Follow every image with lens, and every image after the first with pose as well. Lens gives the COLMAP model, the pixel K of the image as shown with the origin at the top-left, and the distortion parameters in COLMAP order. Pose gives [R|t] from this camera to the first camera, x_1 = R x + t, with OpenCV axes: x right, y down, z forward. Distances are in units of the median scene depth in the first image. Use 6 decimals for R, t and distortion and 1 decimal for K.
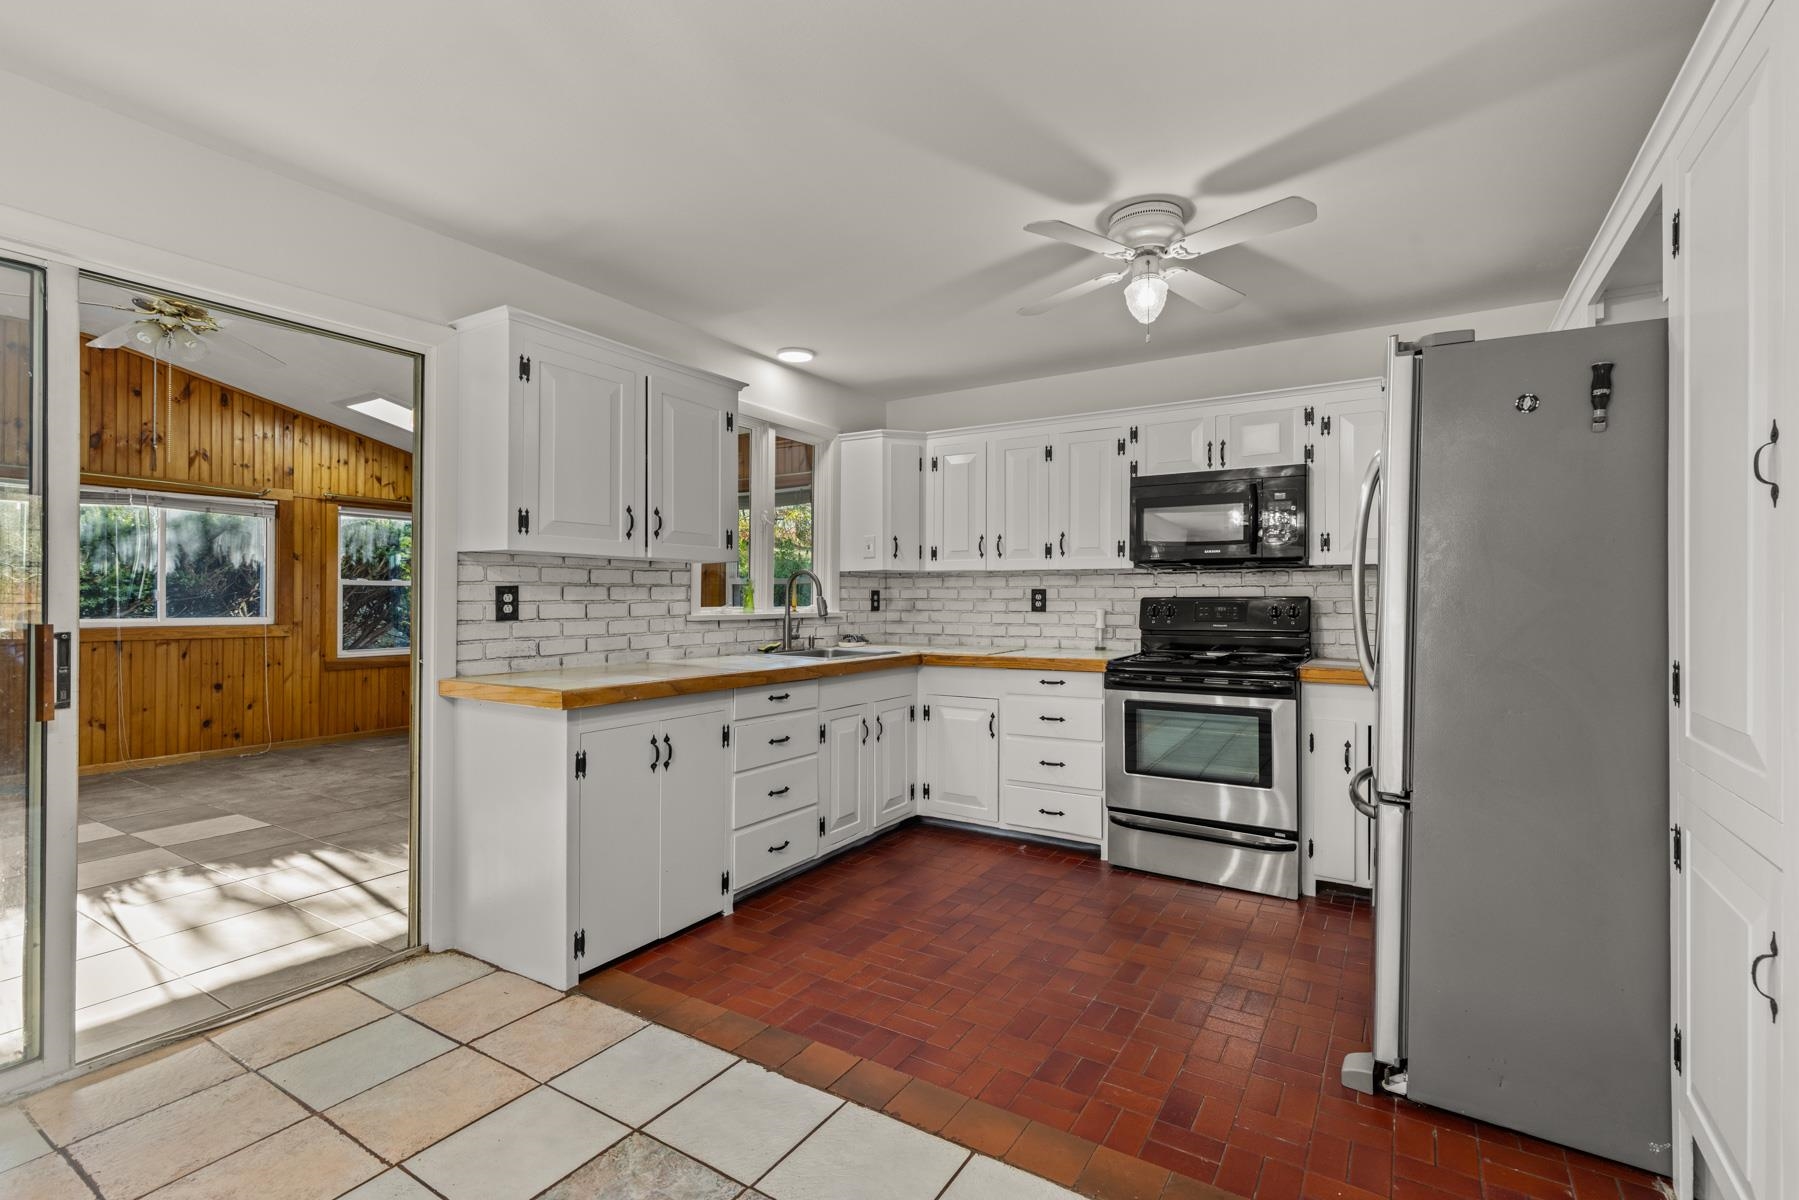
lens RADIAL K [[822.4, 0, 908.6], [0, 822.4, 592.5], [0, 0, 1]] dist [0.011275, -0.002907]
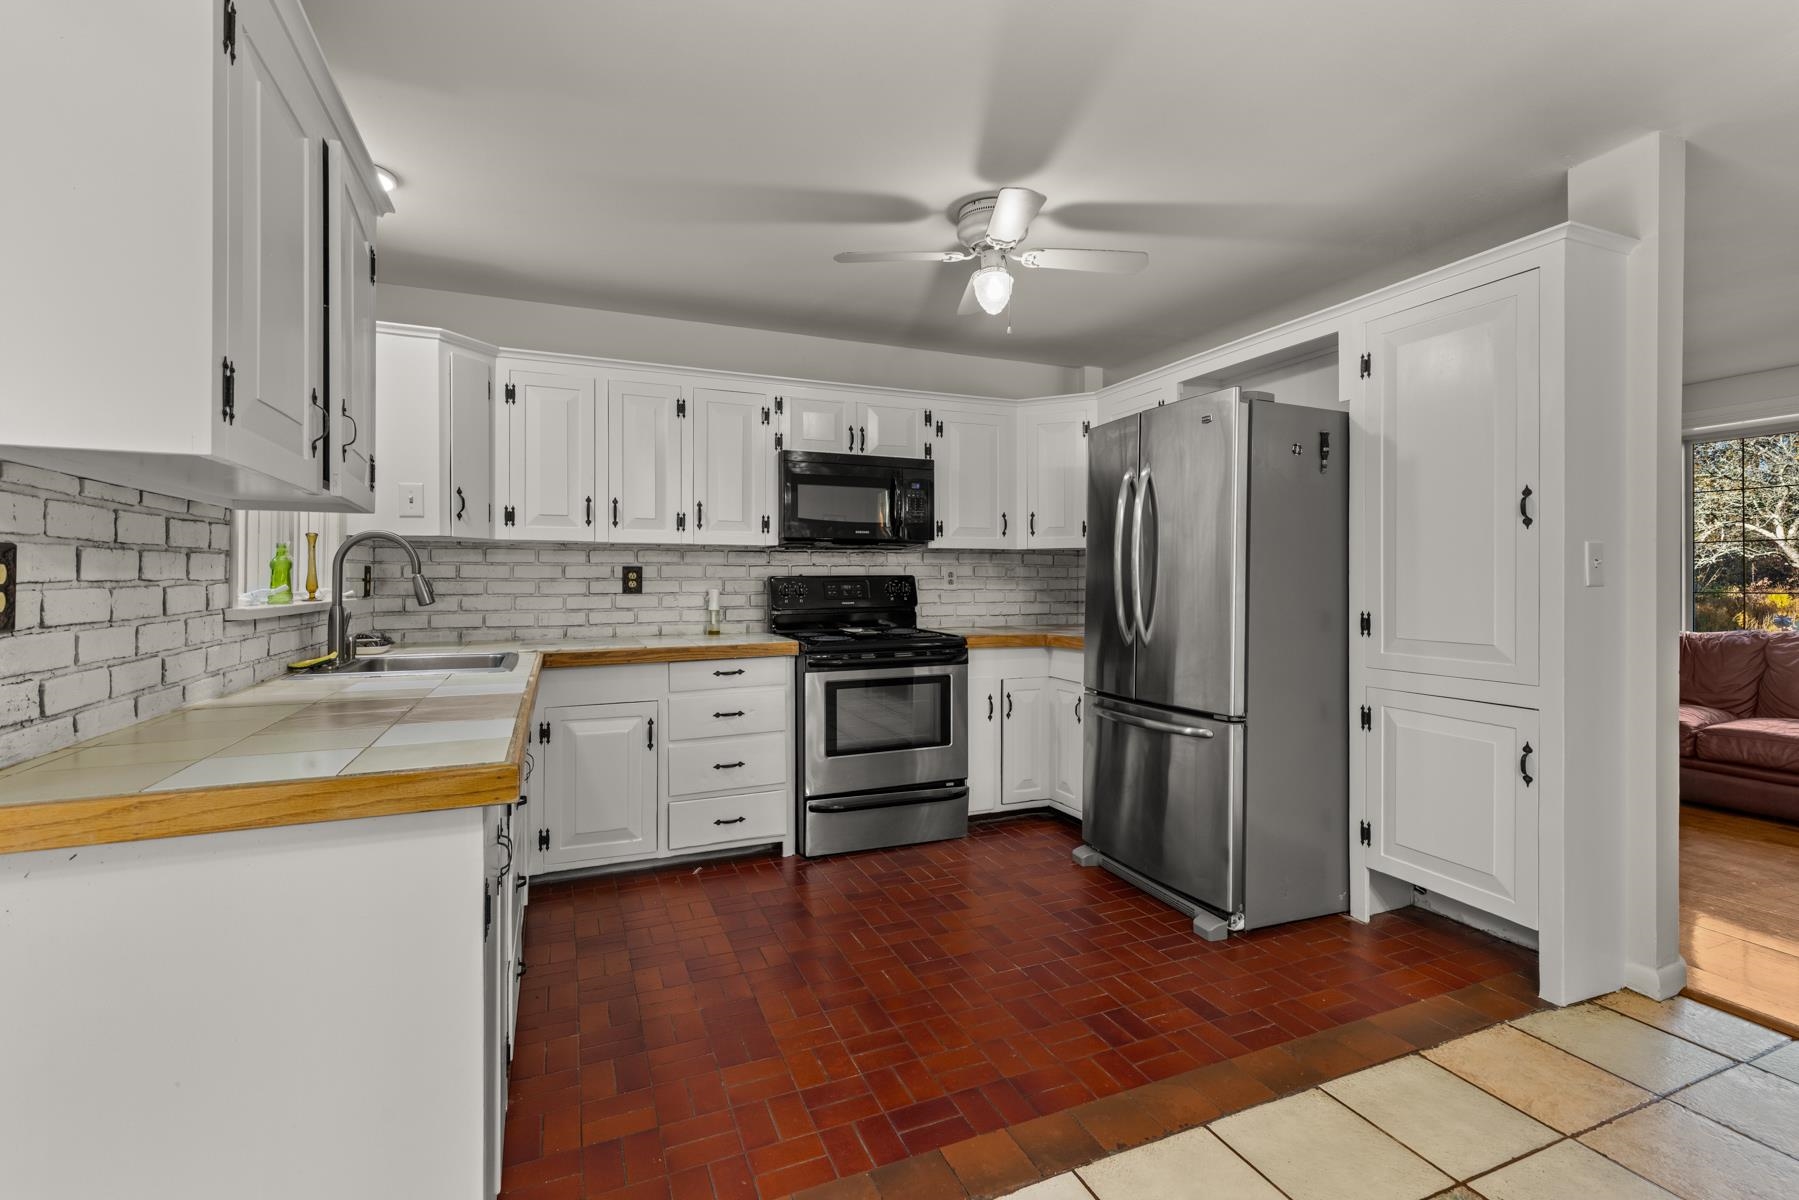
lens RADIAL K [[822.4, 0, 937.2], [0, 822.4, 579.0], [0, 0, 1]] dist [0.011275, -0.002907]
pose [[0.564127, -0.002450, 0.825684, -0.404971], [-0.003473, 0.999980, 0.005340, 0.003520], [-0.825681, -0.005880, 0.564107, 0.305973]]
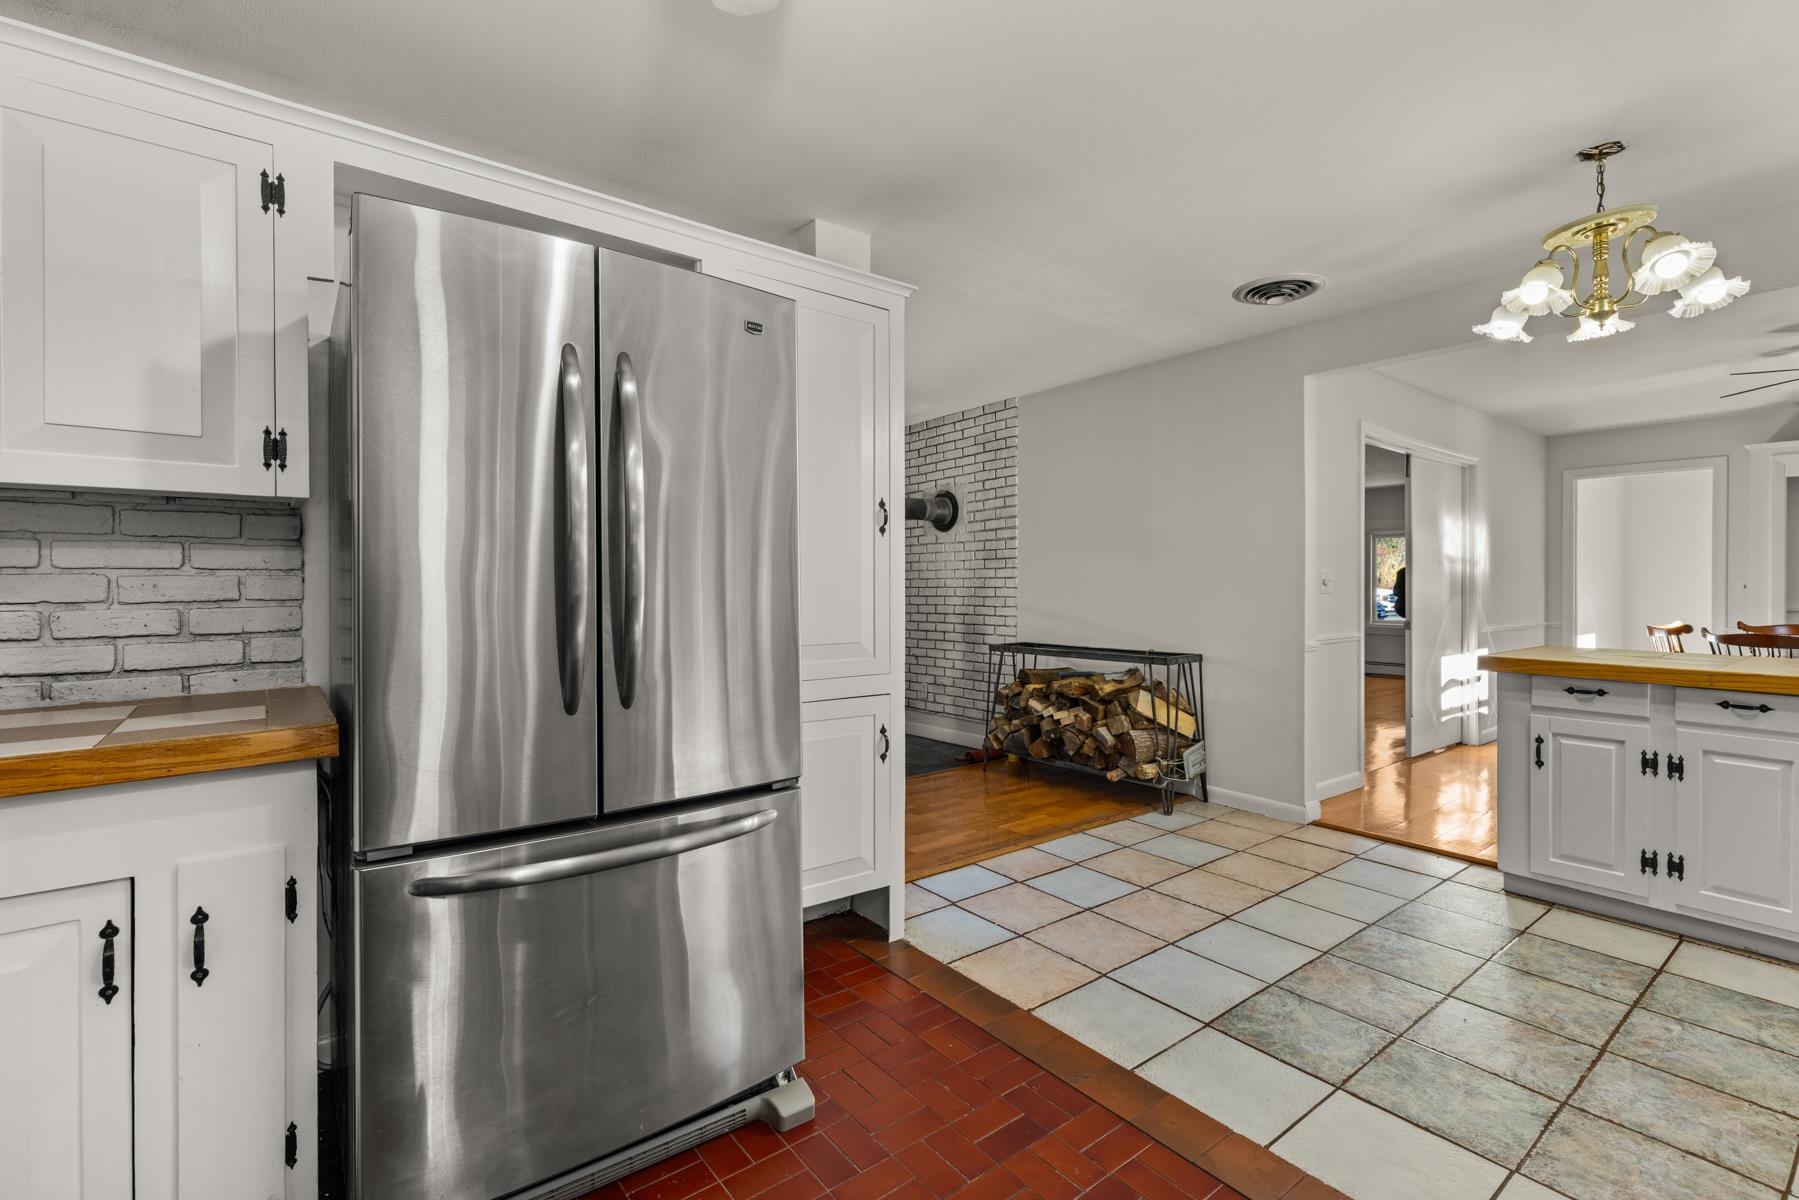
lens RADIAL K [[822.4, 0, 906.9], [0, 822.4, 591.1], [0, 0, 1]] dist [0.011275, -0.002907]
pose [[-0.933243, -0.007248, 0.359172, 0.058222], [-0.005584, 0.999968, 0.005671, 0.010099], [-0.359202, 0.003287, -0.933254, 0.893659]]
